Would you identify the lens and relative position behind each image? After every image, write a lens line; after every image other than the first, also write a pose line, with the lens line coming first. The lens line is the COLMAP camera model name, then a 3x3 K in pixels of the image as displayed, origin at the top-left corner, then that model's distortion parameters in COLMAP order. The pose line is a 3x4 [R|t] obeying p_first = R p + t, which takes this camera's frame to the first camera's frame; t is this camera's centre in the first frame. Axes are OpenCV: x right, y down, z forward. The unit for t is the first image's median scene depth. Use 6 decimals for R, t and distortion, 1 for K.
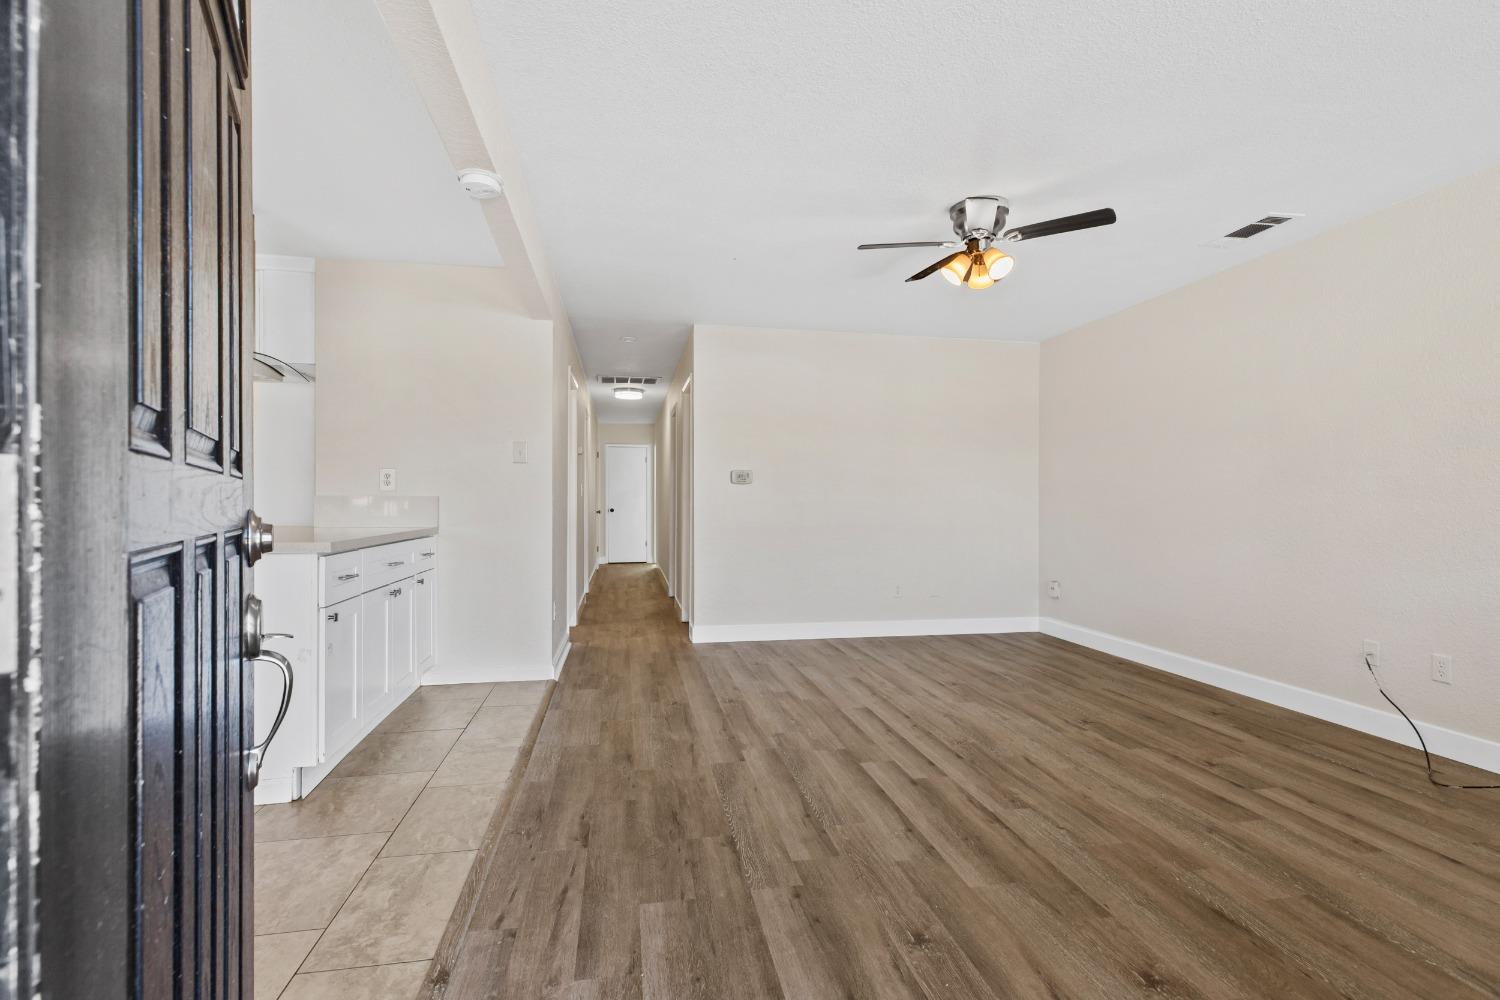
lens RADIAL K [[681.8, 0, 750.0], [0, 681.8, 500.0], [0, 0, 1]] dist [0.005560, -0.000250]
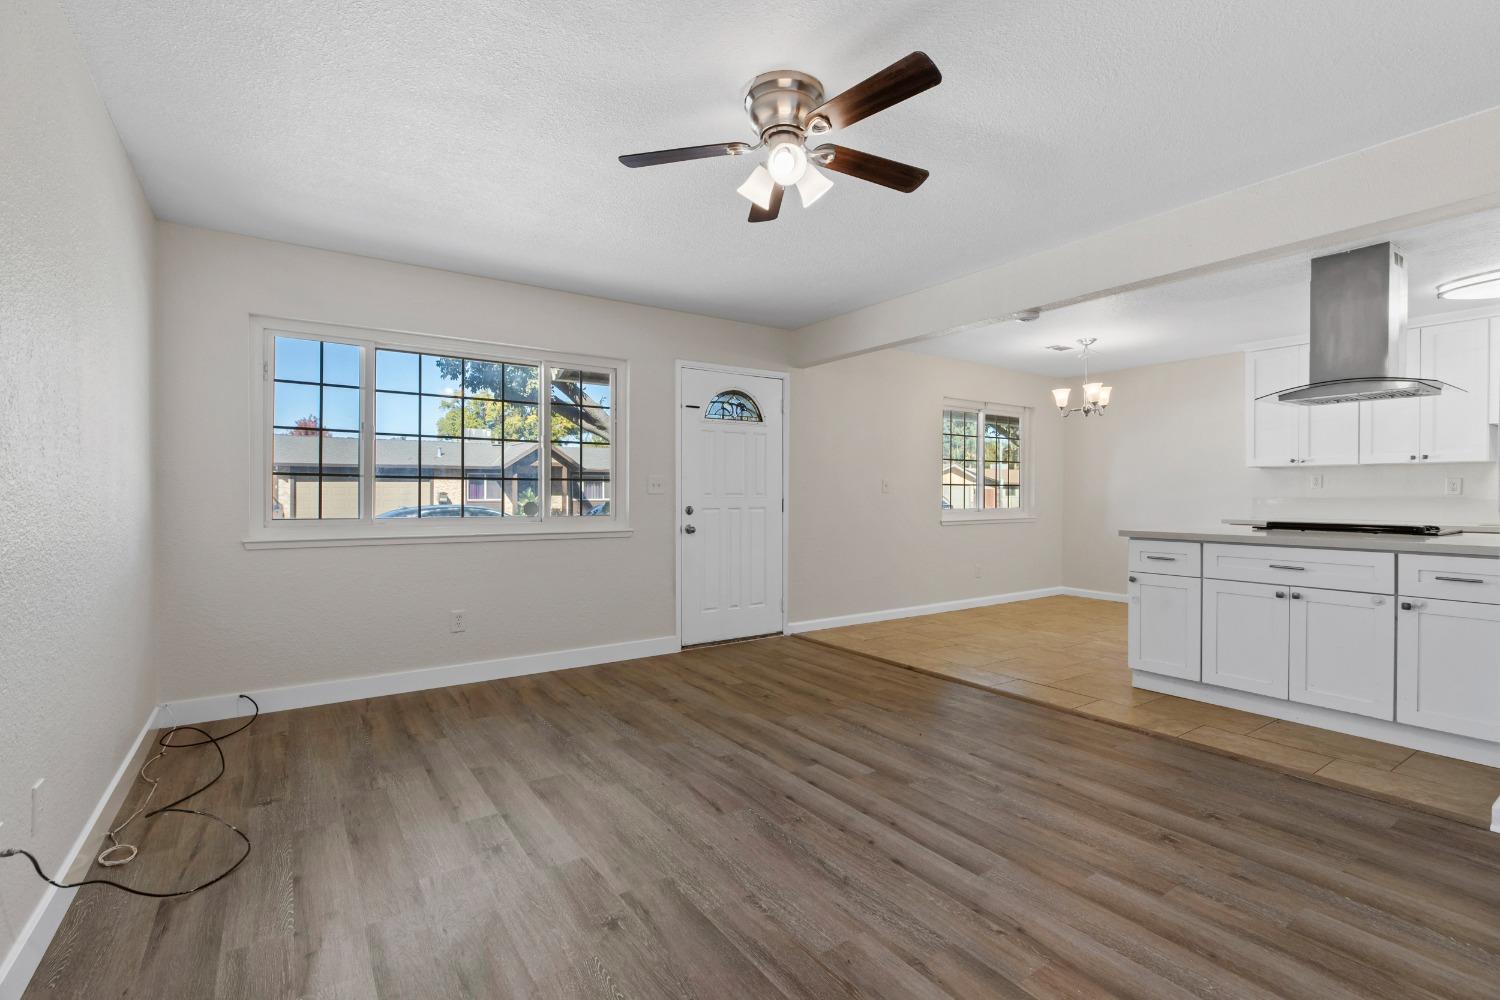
lens RADIAL K [[681.8, 0, 750.0], [0, 681.8, 500.0], [0, 0, 1]] dist [0.005560, -0.000250]
pose [[-0.914839, -0.002311, -0.403813, 0.776032], [-0.003105, 0.999994, 0.001311, -0.009474], [0.403808, 0.002453, -0.914841, 1.949556]]
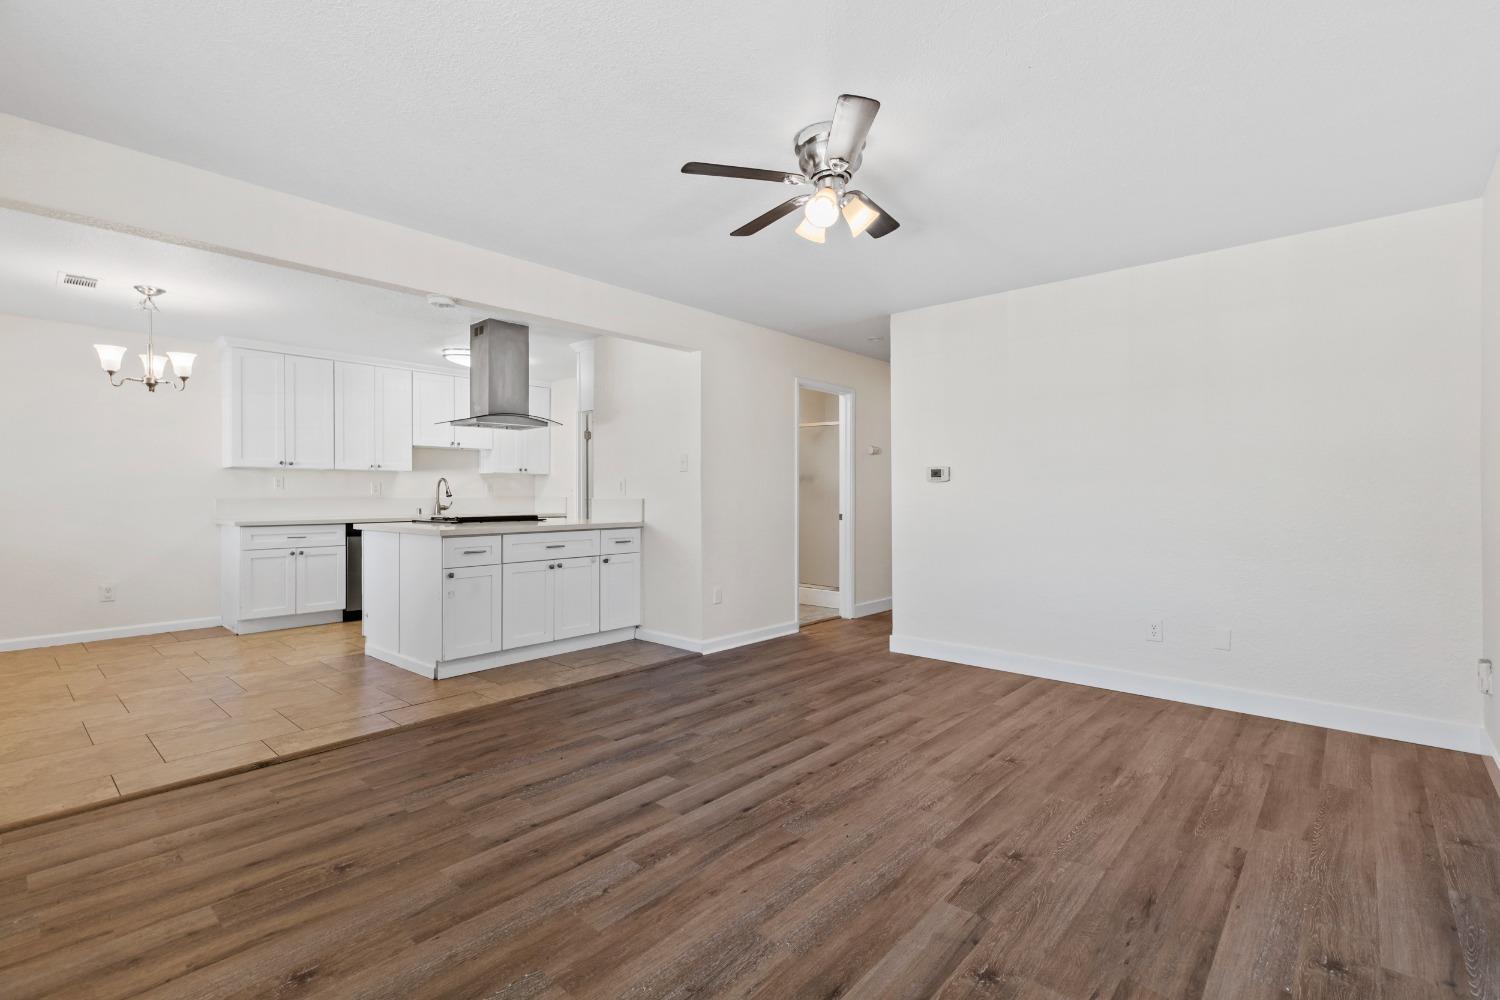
lens RADIAL K [[681.8, 0, 750.0], [0, 681.8, 500.0], [0, 0, 1]] dist [0.005560, -0.000250]
pose [[0.610029, 0.002608, -0.792375, 1.076455], [0.008655, 0.999913, 0.009954, -0.021332], [0.792332, -0.012930, 0.609953, 0.532917]]
